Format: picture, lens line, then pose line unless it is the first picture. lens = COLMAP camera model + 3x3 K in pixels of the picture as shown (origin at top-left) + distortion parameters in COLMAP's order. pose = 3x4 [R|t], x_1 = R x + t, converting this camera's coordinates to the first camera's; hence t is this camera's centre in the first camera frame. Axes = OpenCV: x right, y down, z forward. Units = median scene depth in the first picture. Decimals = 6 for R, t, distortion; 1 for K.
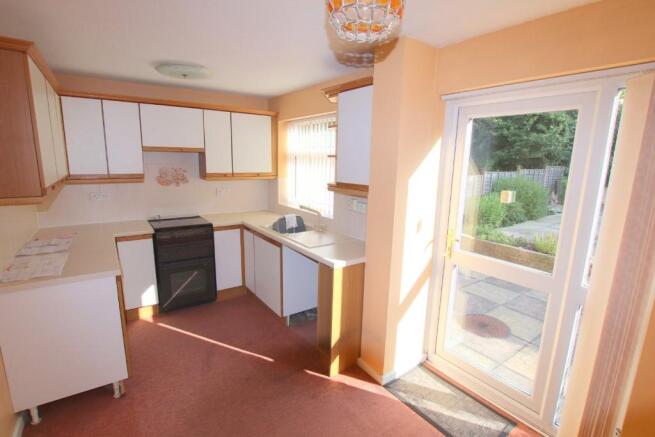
lens RADIAL K [[317.3, 0, 330.2], [0, 317.3, 221.1], [0, 0, 1]] dist [-0.042057, 0.000054]
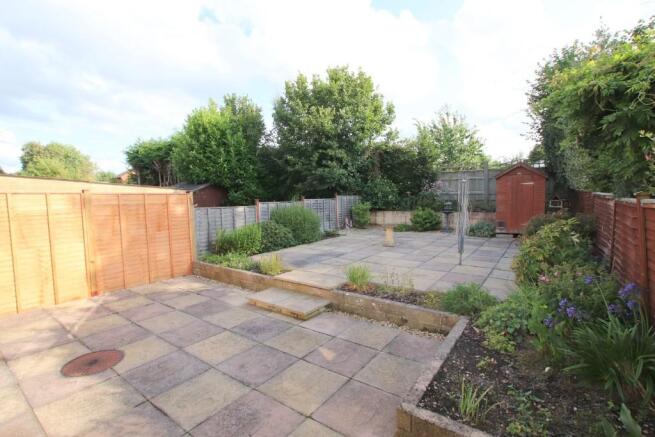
lens RADIAL K [[304.9, 0, 329.1], [0, 304.9, 216.4], [0, 0, 1]] dist [0.000752, -0.000179]
pose [[0.941812, -0.048520, 0.332621, 0.310136], [0.088295, 0.990490, -0.105520, 0.018974], [-0.324338, 0.128749, 0.937139, -0.056044]]
